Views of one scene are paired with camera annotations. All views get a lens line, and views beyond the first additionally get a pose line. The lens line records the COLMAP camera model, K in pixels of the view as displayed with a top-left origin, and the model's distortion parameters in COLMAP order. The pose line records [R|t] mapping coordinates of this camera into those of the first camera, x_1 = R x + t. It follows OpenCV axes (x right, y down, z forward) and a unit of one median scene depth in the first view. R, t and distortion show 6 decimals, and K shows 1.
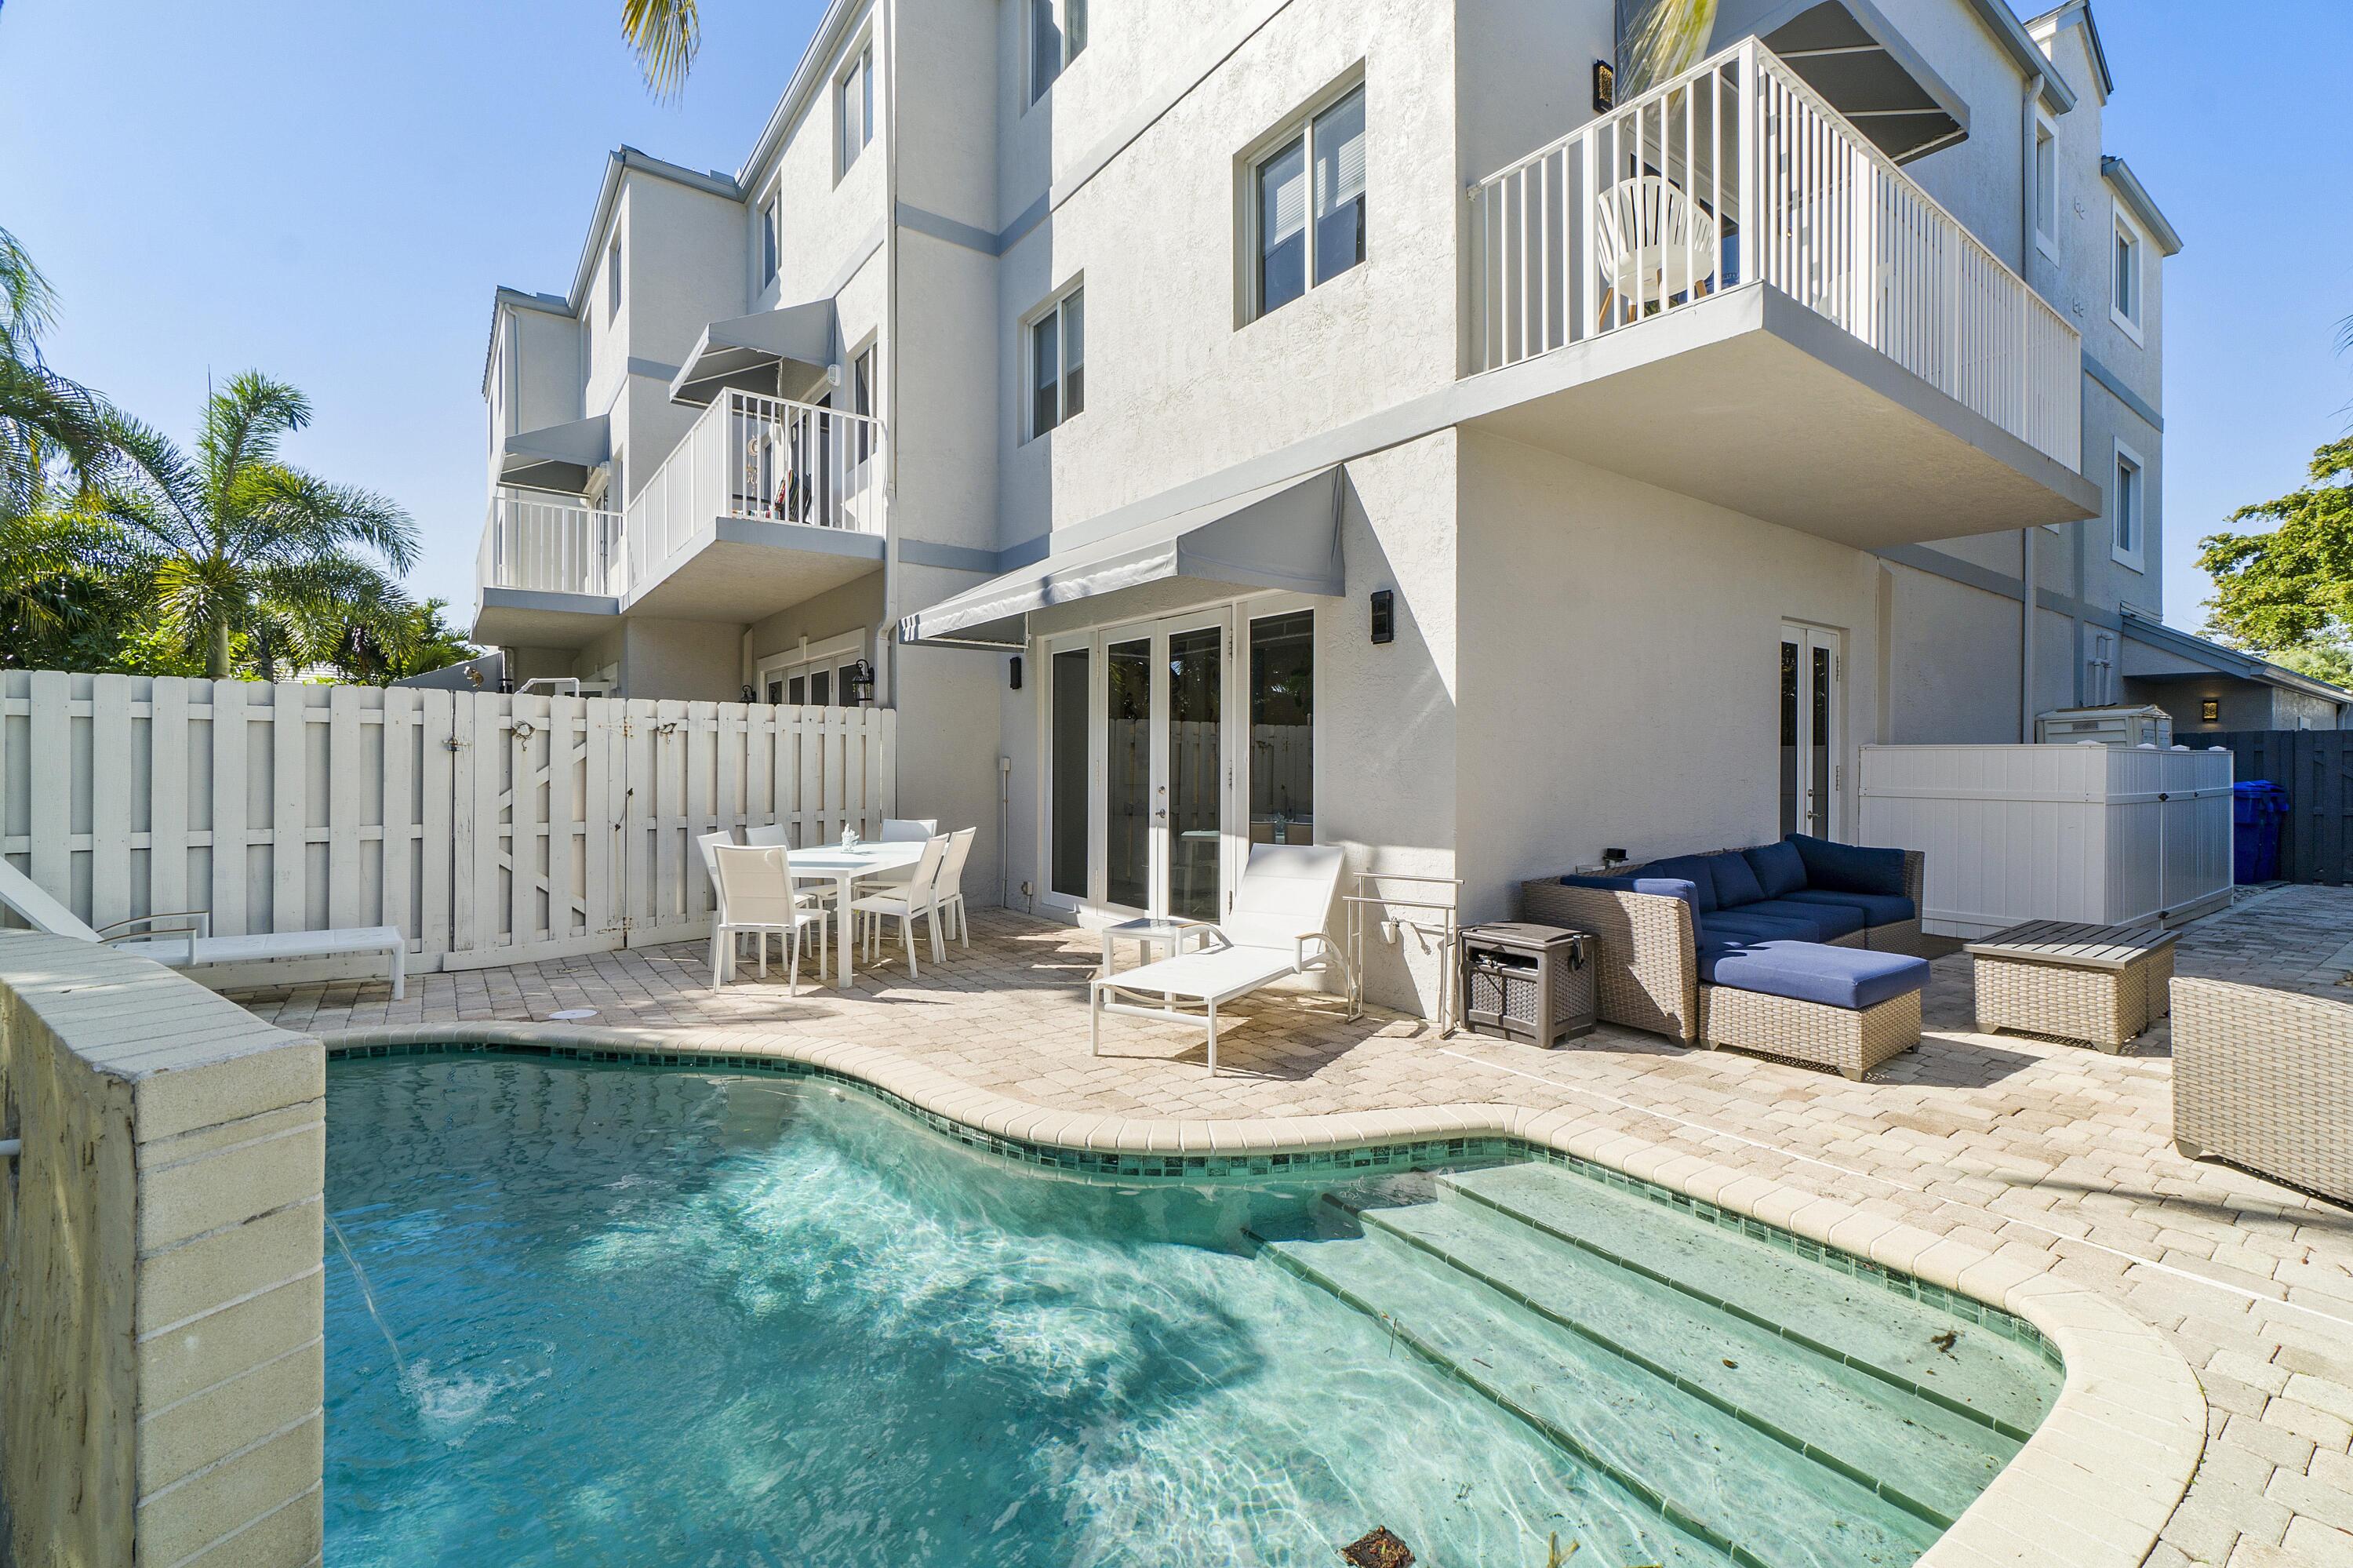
lens RADIAL K [[1041.7, 0, 1125.4], [0, 1041.7, 759.8], [0, 0, 1]] dist [-0.008508, 0.002635]
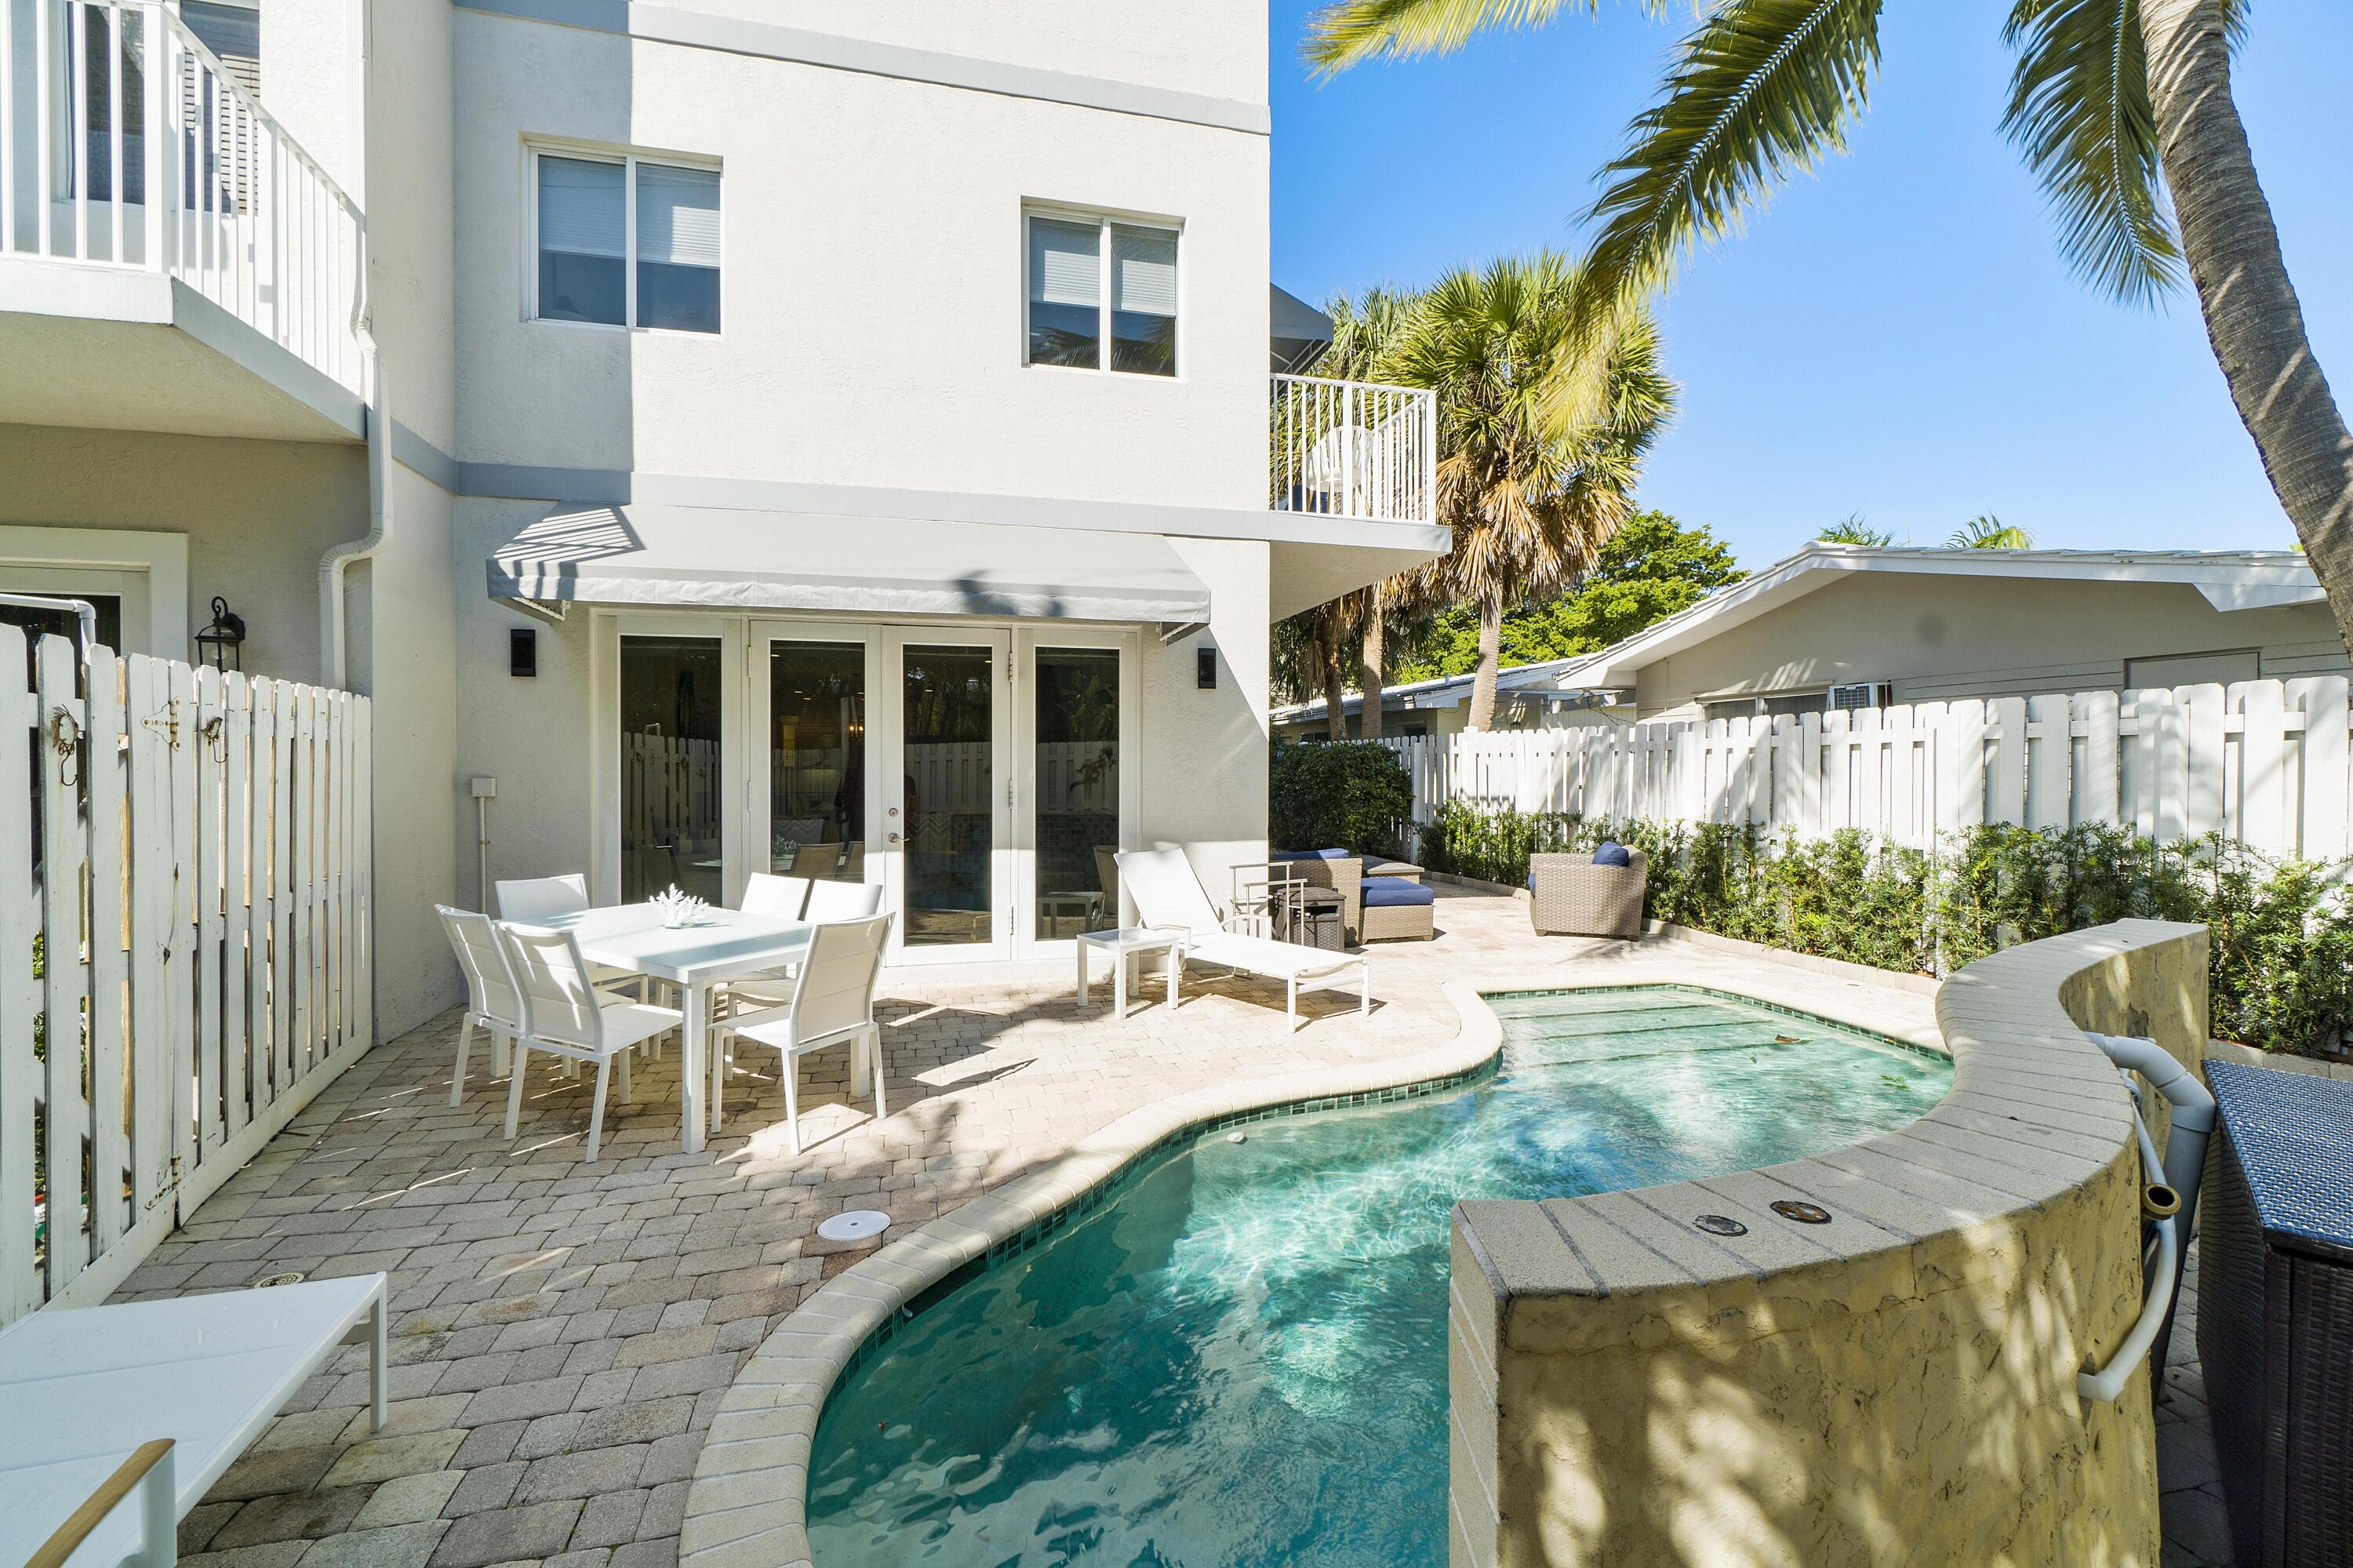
lens RADIAL K [[1041.7, 0, 1167.6], [0, 1041.7, 776.1], [0, 0, 1]] dist [-0.008508, 0.002635]
pose [[0.333717, -0.012689, 0.942588, -0.886755], [-0.000140, 0.999909, 0.013510, -0.018736], [-0.942673, -0.004641, 0.333685, 0.547923]]
